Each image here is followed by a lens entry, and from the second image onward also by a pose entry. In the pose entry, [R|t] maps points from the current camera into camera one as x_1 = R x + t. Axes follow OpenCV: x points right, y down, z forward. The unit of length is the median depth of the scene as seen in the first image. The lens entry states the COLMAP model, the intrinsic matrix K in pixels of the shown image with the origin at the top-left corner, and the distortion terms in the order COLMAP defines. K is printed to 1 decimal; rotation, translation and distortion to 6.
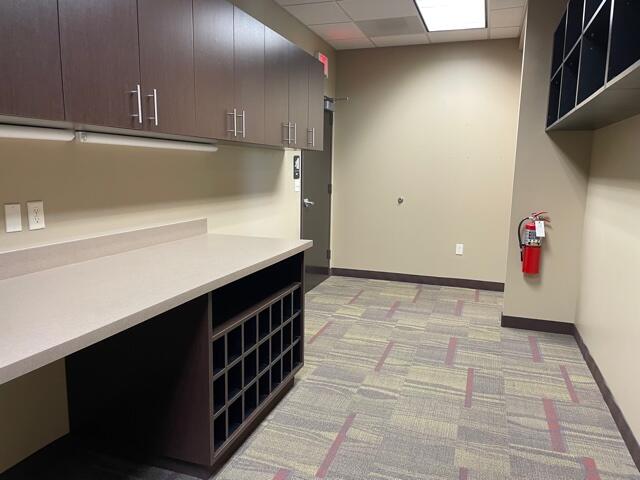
lens RADIAL K [[481.3, 0, 316.8], [0, 481.3, 241.4], [0, 0, 1]] dist [0.081096, -0.099670]
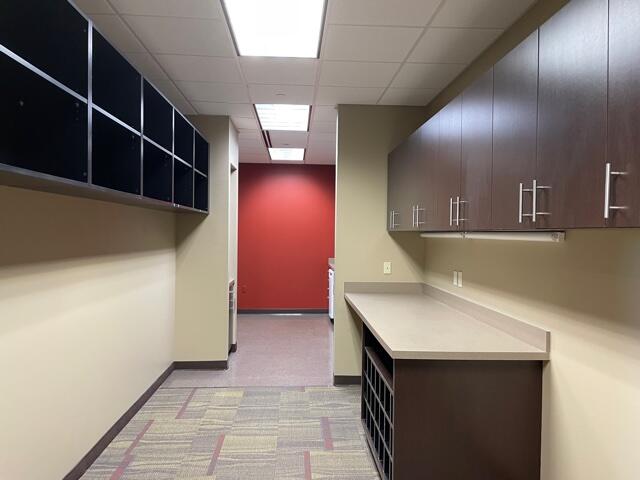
lens RADIAL K [[481.3, 0, 316.8], [0, 481.3, 241.4], [0, 0, 1]] dist [0.081096, -0.099670]
pose [[-0.925743, -0.018815, -0.377684, 0.295755], [-0.085161, 0.983478, 0.159746, -0.215276], [0.368438, 0.180048, -0.912050, 1.196852]]
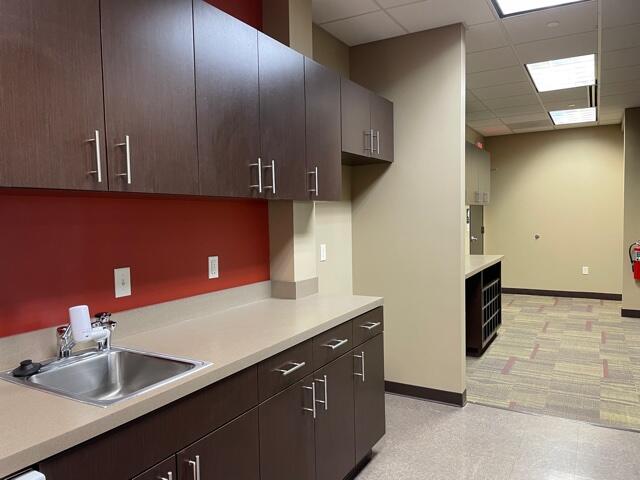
lens RADIAL K [[481.3, 0, 316.8], [0, 481.3, 241.4], [0, 0, 1]] dist [0.081096, -0.099670]
pose [[0.982753, -0.024650, -0.183275, -0.271320], [0.006127, 0.994872, -0.100955, 0.093283], [0.184823, 0.098091, 0.977864, -0.694568]]
